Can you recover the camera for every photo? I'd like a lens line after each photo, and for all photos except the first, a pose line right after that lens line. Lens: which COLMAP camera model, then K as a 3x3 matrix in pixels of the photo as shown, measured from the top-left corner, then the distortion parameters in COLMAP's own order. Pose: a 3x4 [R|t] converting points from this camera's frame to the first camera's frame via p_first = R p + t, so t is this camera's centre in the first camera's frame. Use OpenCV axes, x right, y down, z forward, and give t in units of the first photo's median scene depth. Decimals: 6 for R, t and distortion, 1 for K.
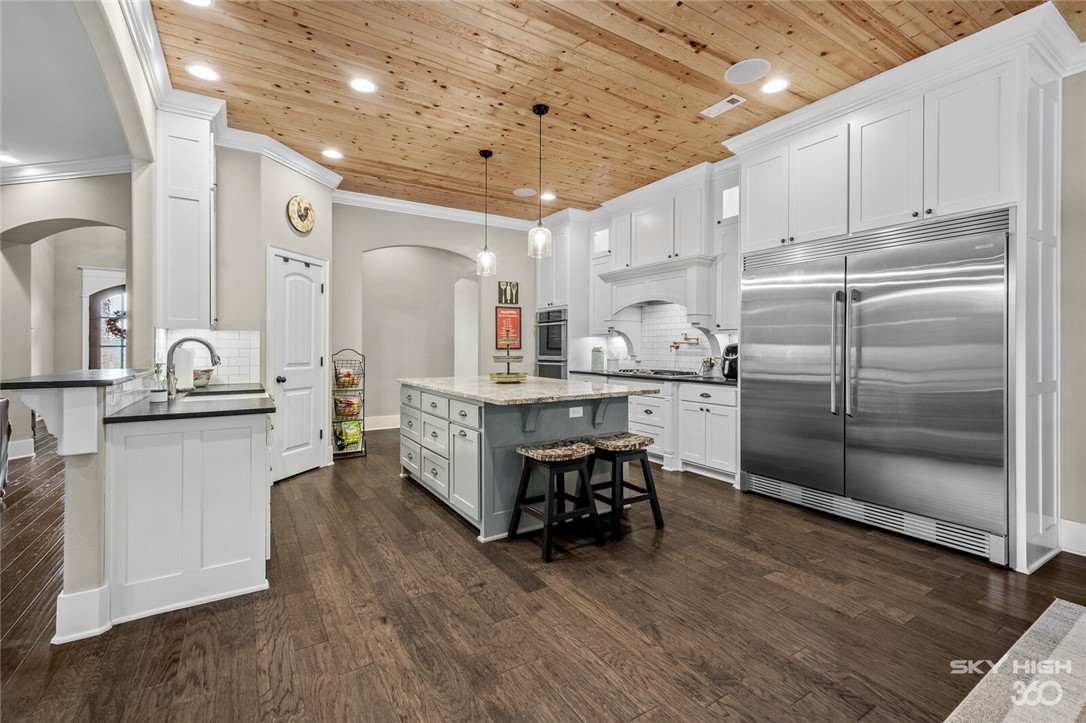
lens RADIAL K [[469.5, 0, 541.4], [0, 469.5, 347.2], [0, 0, 1]] dist [0.022895, 0.000392]
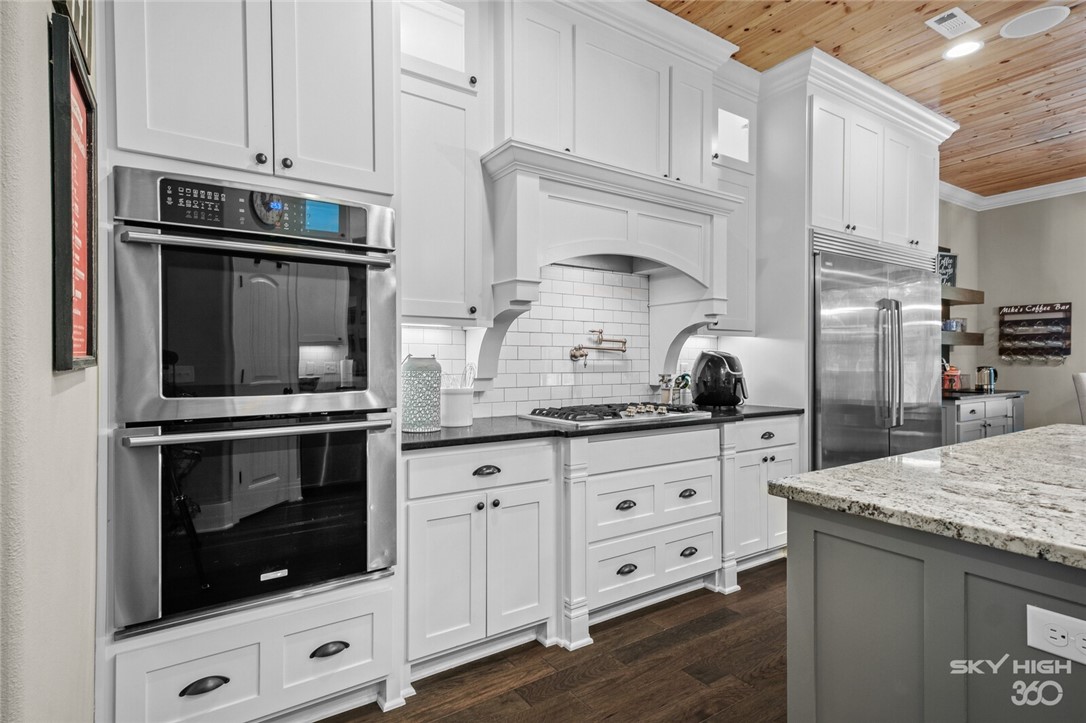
lens RADIAL K [[550.5, 0, 543.0], [0, 550.5, 361.5], [0, 0, 1]] dist [0.017087, 0.001165]
pose [[-0.025090, -0.008175, 0.999652, -0.366988], [-0.001786, 0.999965, 0.008133, 0.000540], [-0.999684, -0.001581, -0.025104, 1.313422]]
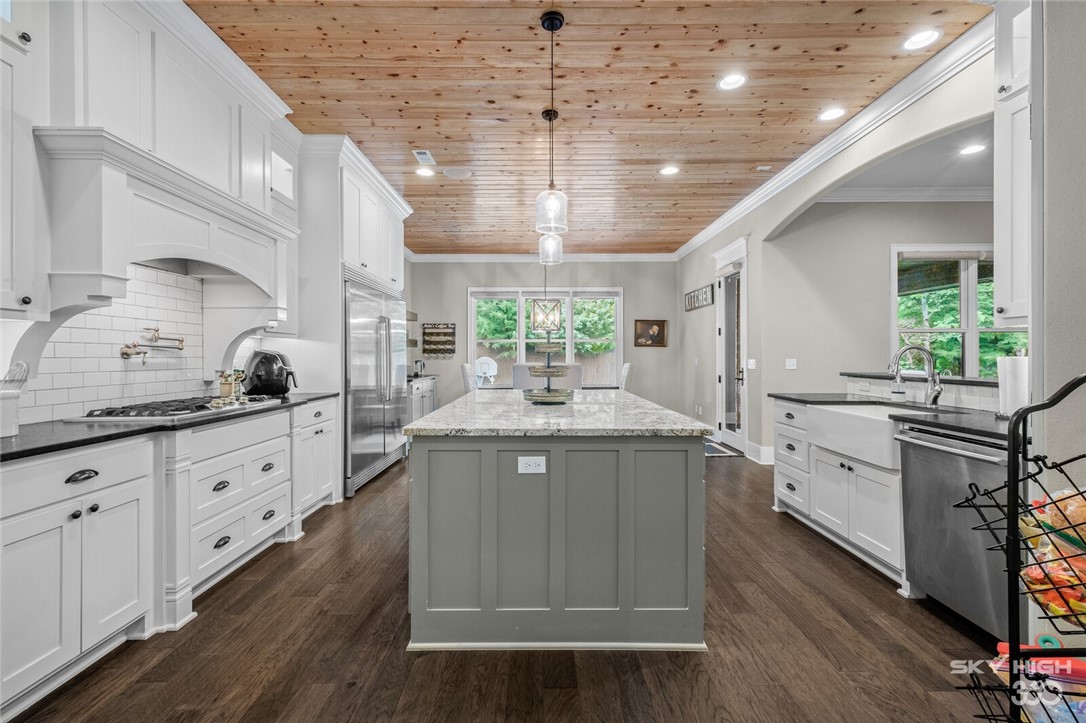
lens RADIAL K [[459.7, 0, 540.9], [0, 459.7, 355.9], [0, 0, 1]] dist [0.000106, 0.000132]
pose [[-0.844156, -0.002272, 0.536093, -0.404456], [-0.001968, 0.999997, 0.001139, 0.000162], [-0.536094, -0.000093, -0.844158, 1.465981]]
